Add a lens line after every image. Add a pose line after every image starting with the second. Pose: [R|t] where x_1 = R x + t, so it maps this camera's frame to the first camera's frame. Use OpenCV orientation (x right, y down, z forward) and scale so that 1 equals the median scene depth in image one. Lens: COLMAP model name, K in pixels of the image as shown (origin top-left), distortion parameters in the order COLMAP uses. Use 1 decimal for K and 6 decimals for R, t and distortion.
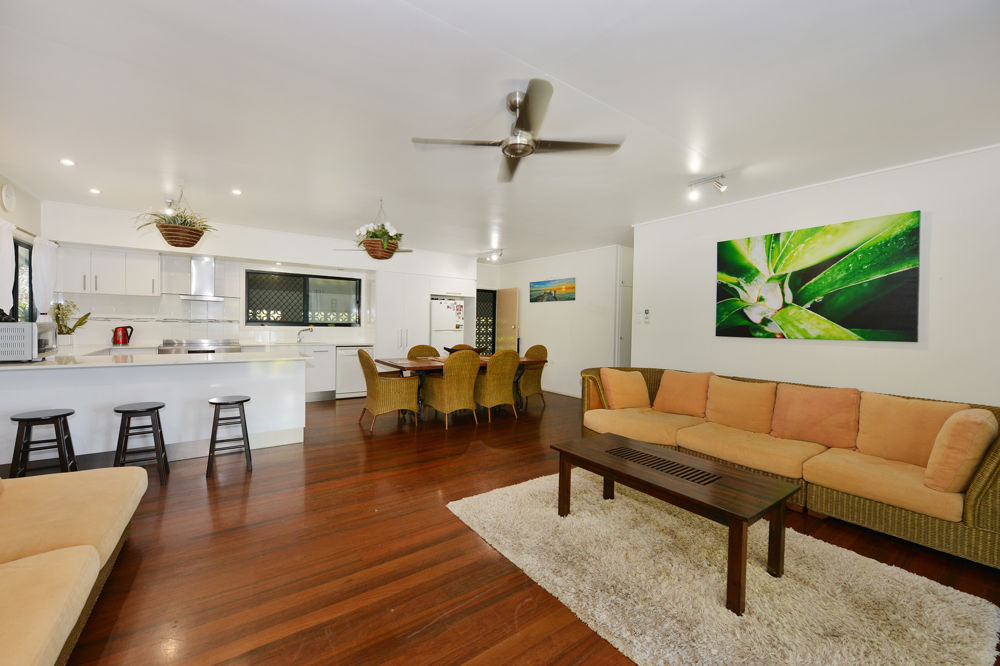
lens RADIAL K [[396.0, 0, 500.0], [0, 396.0, 333.0], [0, 0, 1]] dist [-0.009070, 0.000006]
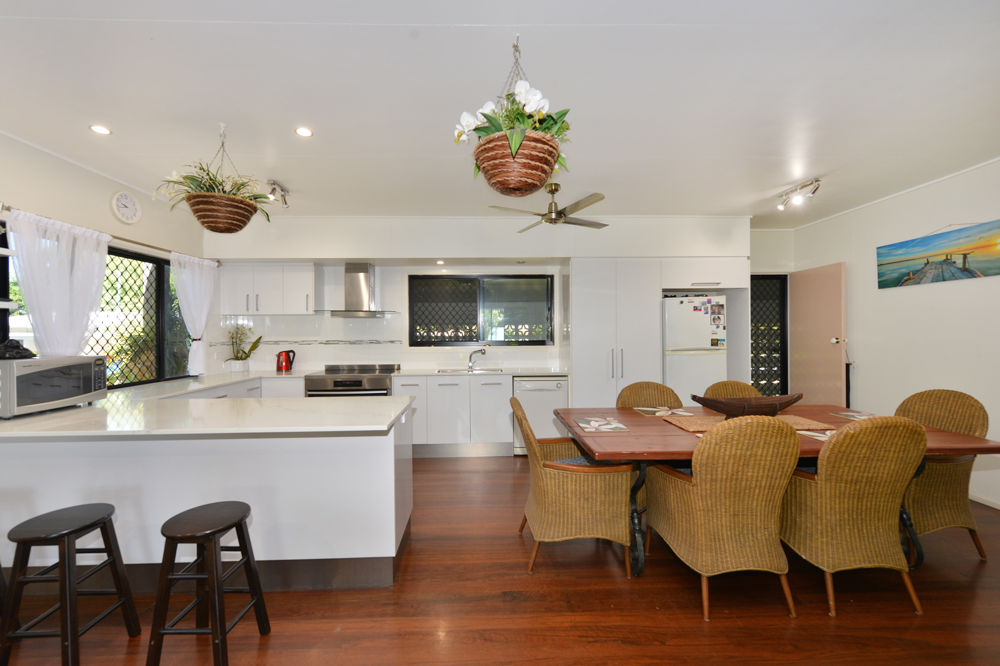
lens RADIAL K [[398.9, 0, 499.4], [0, 398.9, 327.8], [0, 0, 1]] dist [-0.047036, -0.000207]
pose [[0.835513, -0.035441, -0.548327, -0.066493], [0.011112, 0.998803, -0.047624, -0.016839], [0.549359, 0.033698, 0.834907, 0.437021]]
